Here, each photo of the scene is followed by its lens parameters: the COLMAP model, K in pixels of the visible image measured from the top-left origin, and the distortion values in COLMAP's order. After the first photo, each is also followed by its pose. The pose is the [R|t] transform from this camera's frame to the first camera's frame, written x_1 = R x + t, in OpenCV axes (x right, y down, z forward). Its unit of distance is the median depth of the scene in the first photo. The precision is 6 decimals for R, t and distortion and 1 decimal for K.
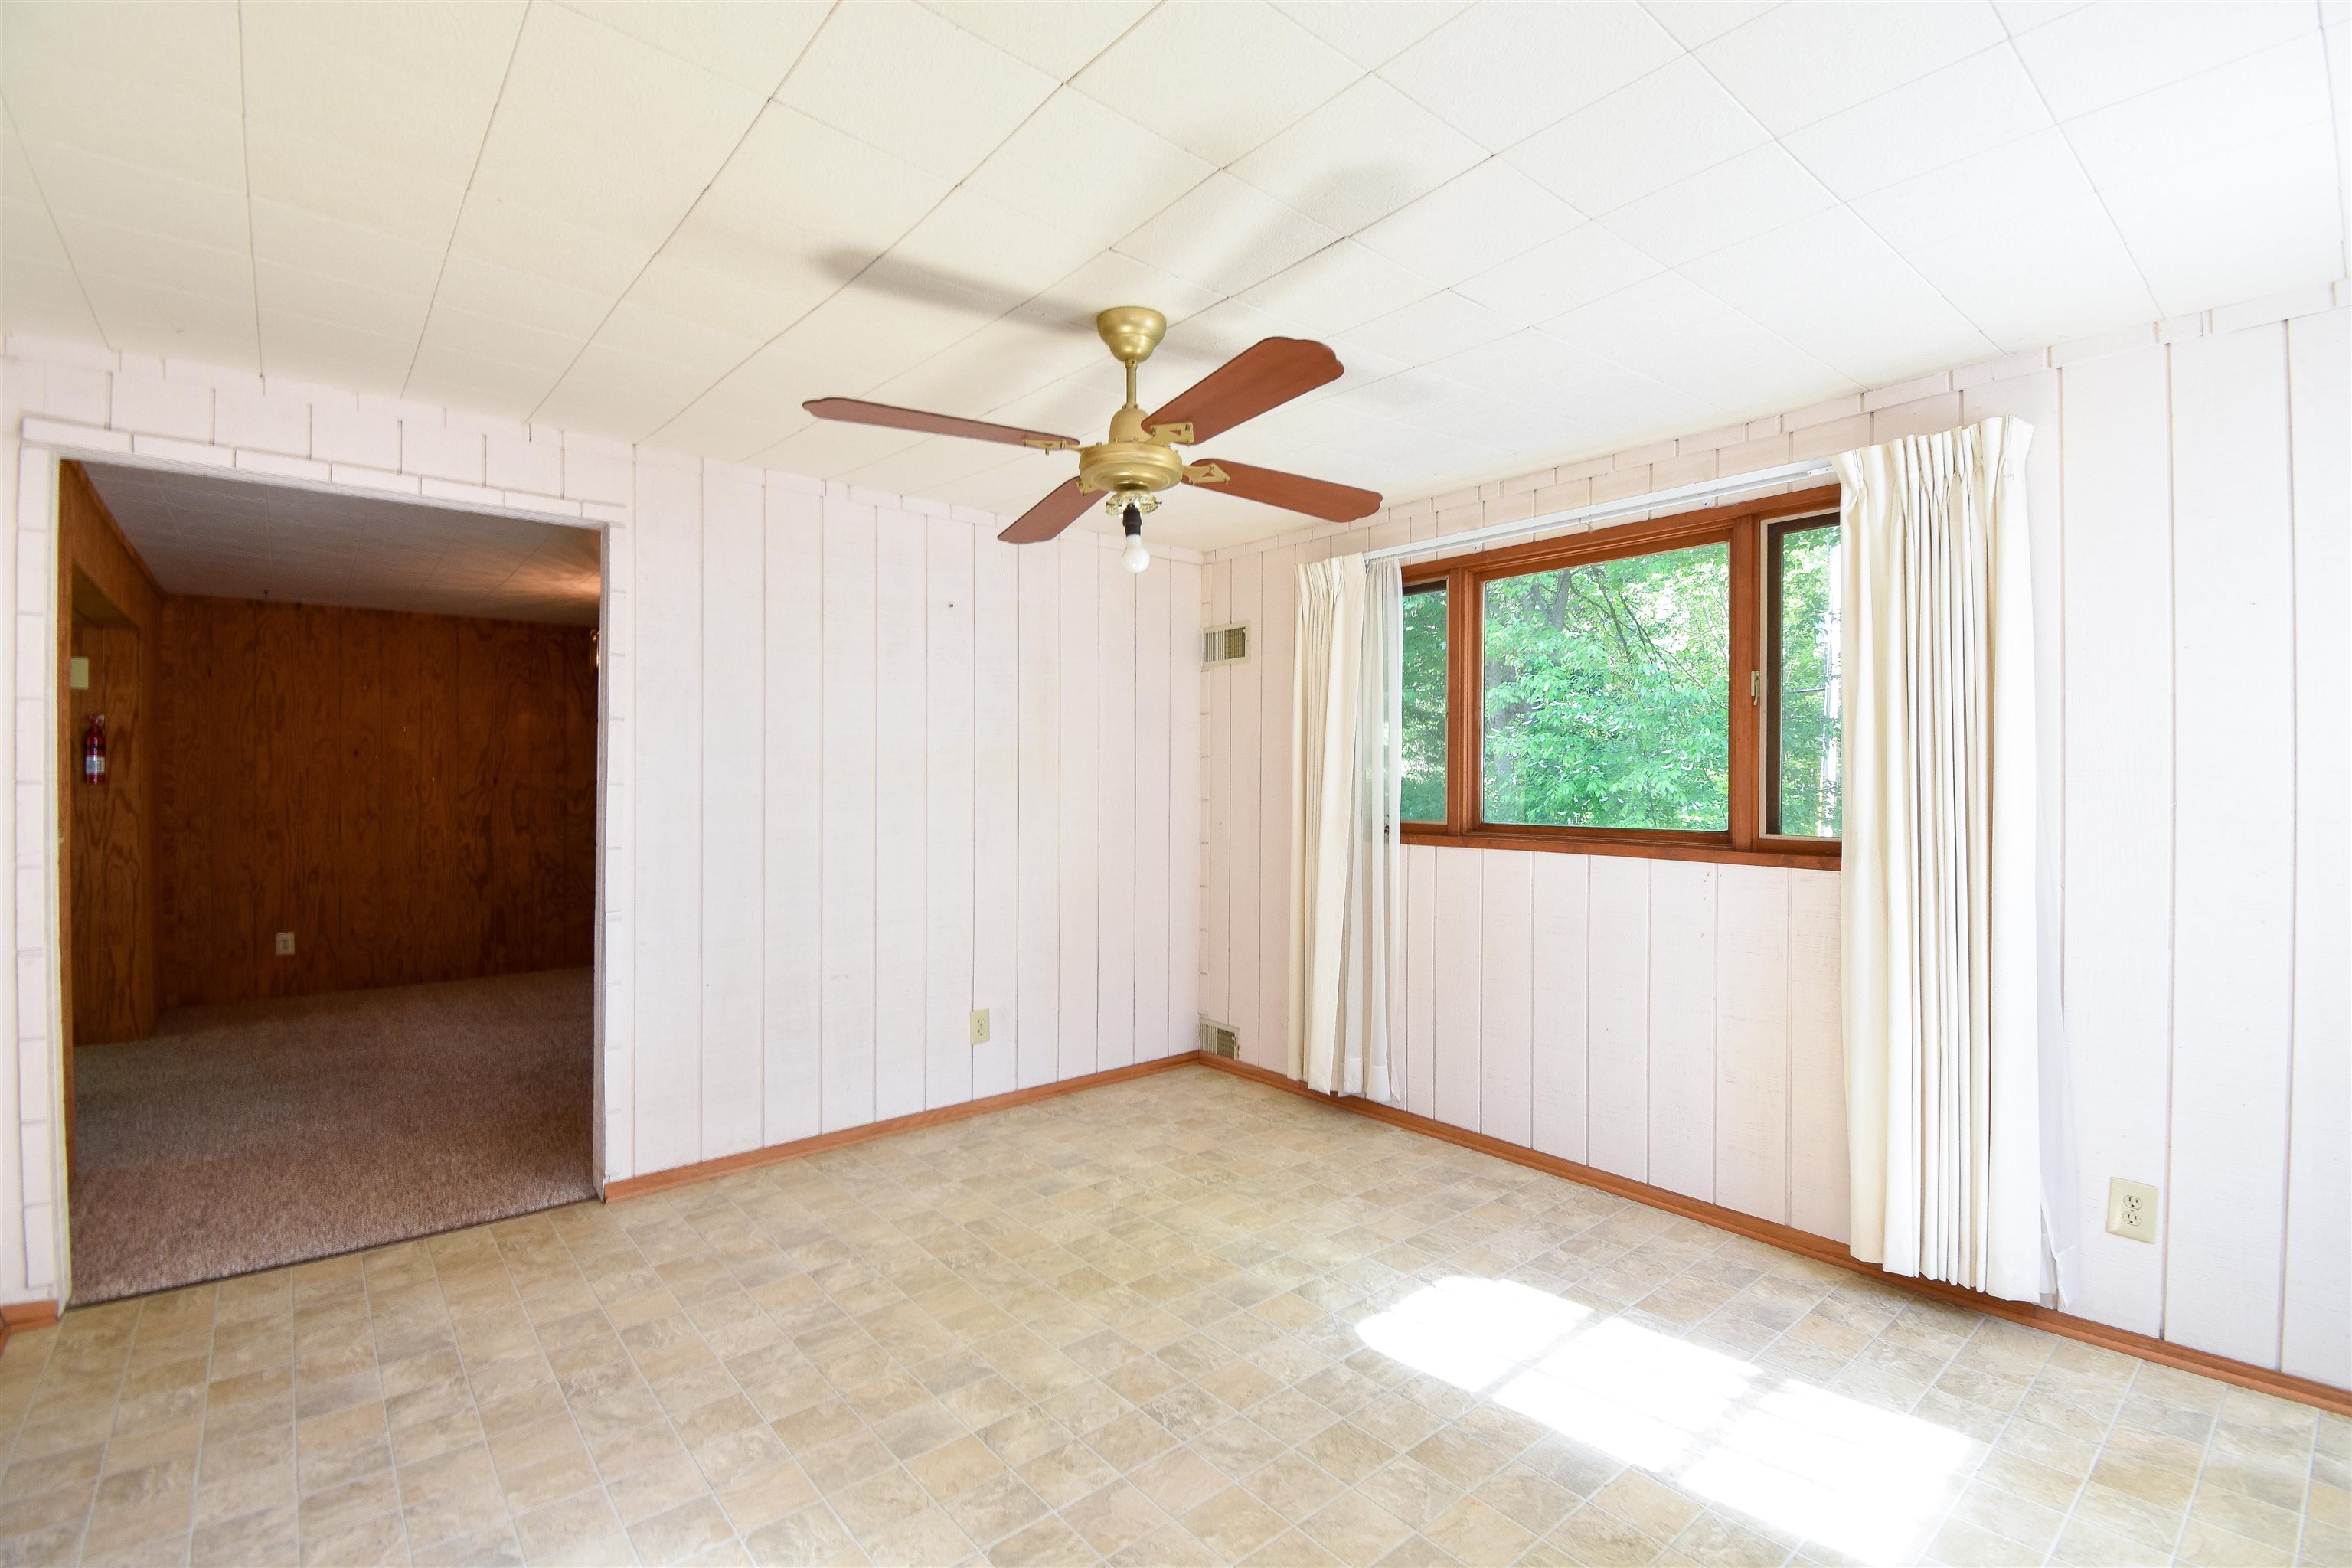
lens RADIAL K [[1037.0, 0, 1179.9], [0, 1037.0, 784.4], [0, 0, 1]] dist [0.001761, -0.014966]
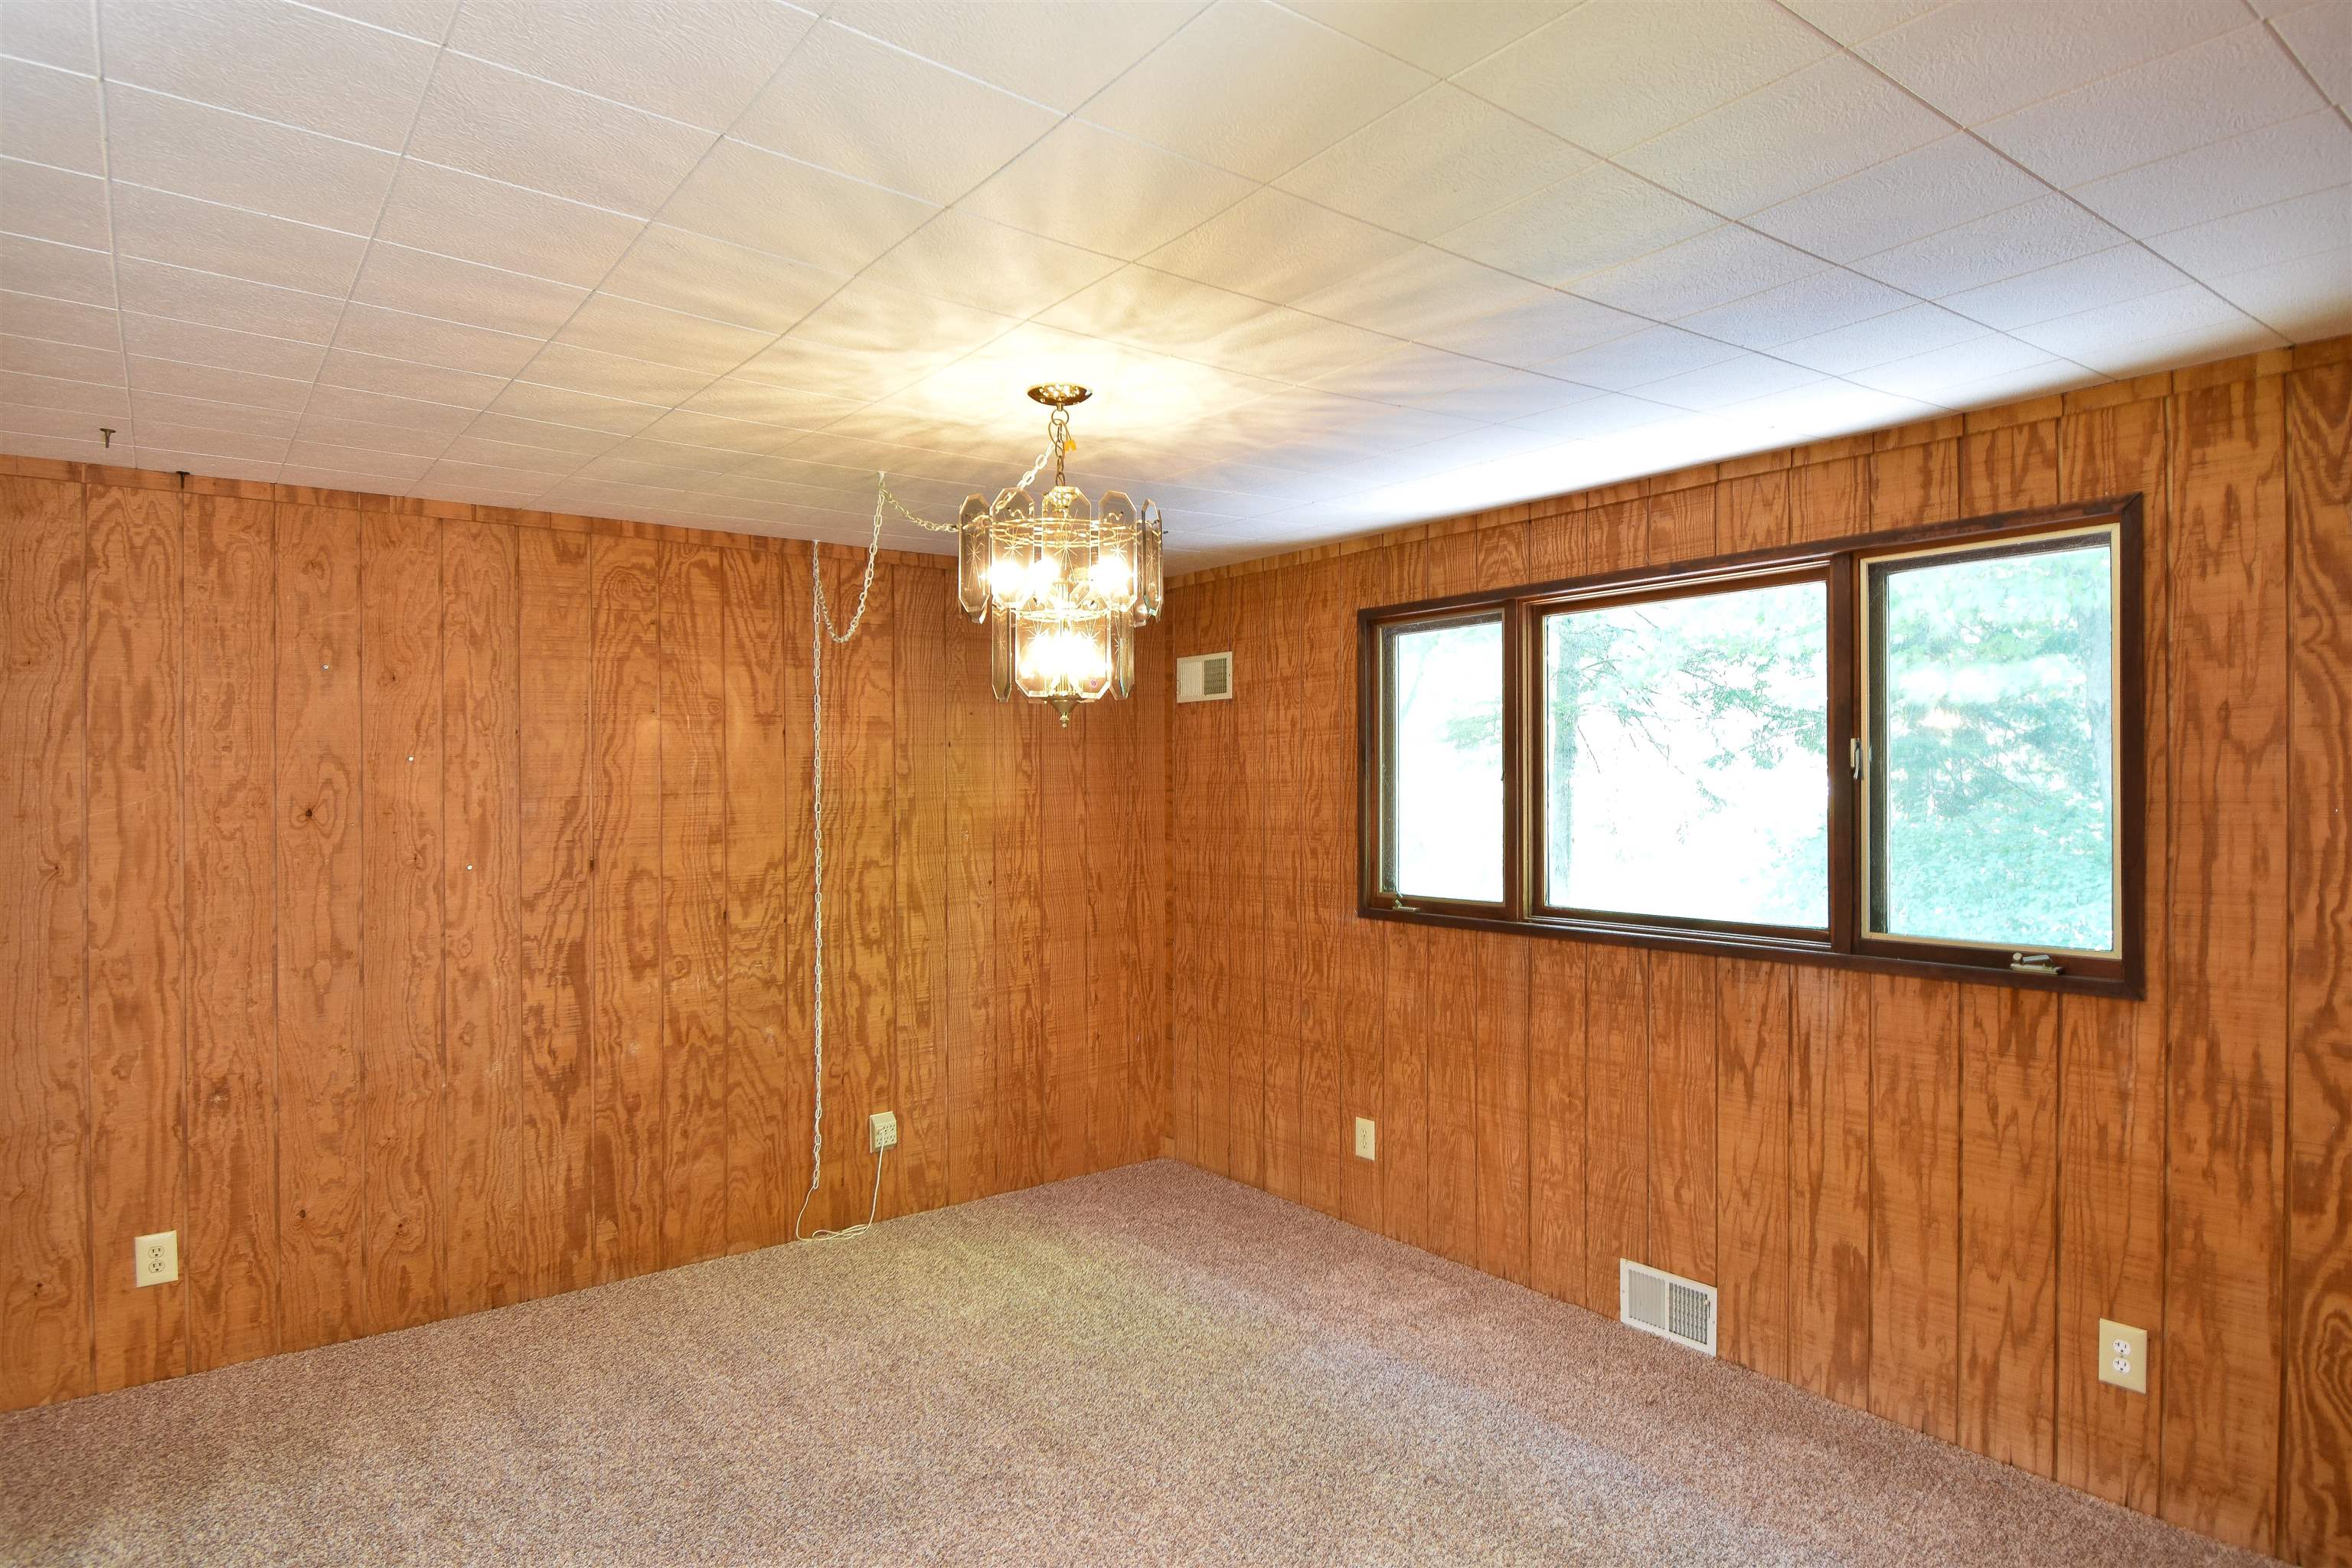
lens RADIAL K [[1325.4, 0, 1177.1], [0, 1325.4, 785.3], [0, 0, 1]] dist [0.016600, -0.027107]
pose [[0.999117, -0.007669, -0.041297, -0.409634], [0.007453, 0.999958, -0.005392, -0.037499], [0.041336, 0.005080, 0.999132, 0.453579]]
